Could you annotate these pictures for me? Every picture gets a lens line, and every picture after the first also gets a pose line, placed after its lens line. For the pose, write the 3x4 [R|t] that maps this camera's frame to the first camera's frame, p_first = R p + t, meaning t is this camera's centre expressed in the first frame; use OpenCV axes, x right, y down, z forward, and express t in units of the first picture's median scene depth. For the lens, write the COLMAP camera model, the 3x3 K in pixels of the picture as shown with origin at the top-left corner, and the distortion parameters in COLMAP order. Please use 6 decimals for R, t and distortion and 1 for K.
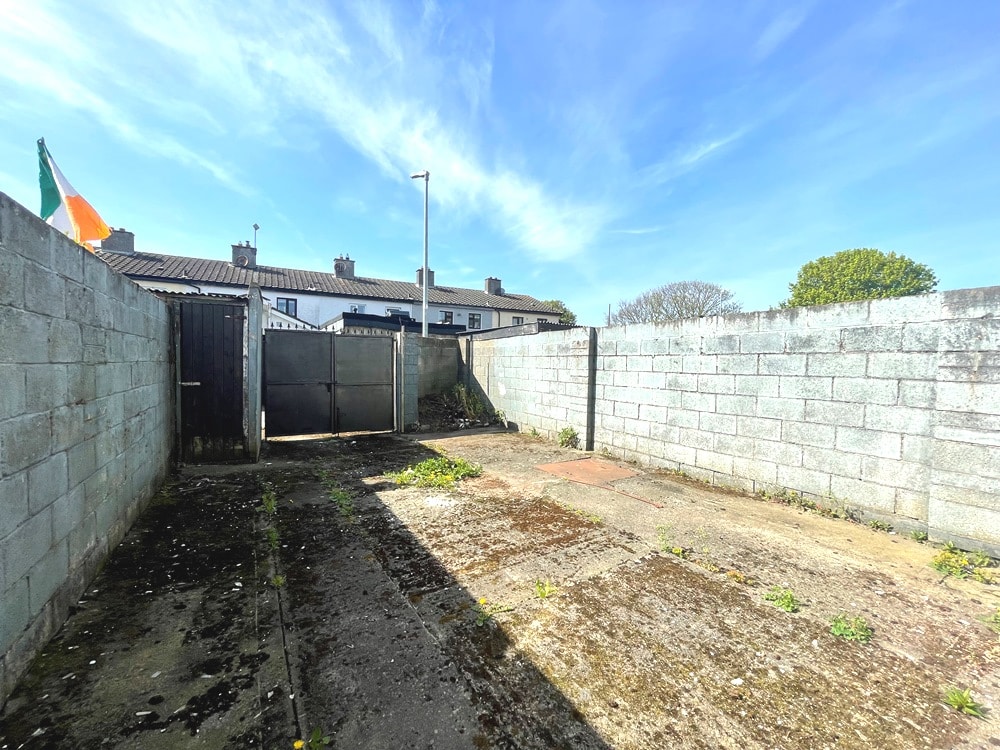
lens RADIAL K [[407.2, 0, 500.0], [0, 407.2, 375.0], [0, 0, 1]] dist [0.000506, 0.000094]
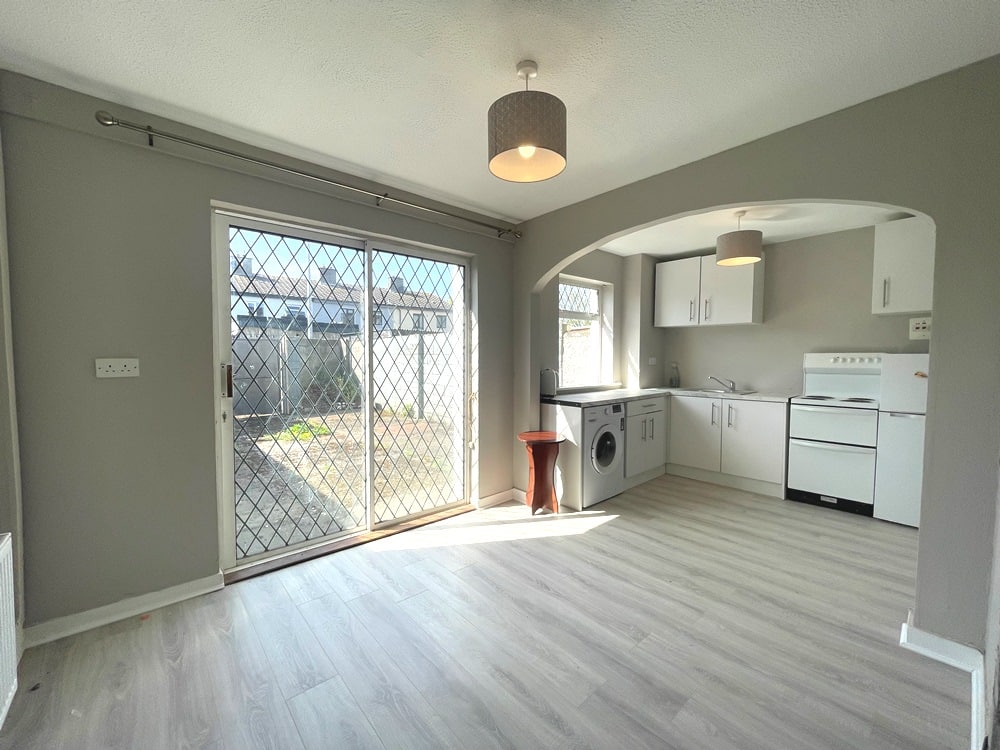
lens RADIAL K [[407.2, 0, 500.0], [0, 407.2, 375.0], [0, 0, 1]] dist [0.000506, 0.000094]
pose [[0.983260, -0.024206, 0.180592, 0.204906], [0.020075, 0.999494, 0.024668, -0.001979], [-0.181098, -0.020630, 0.983249, -0.420903]]
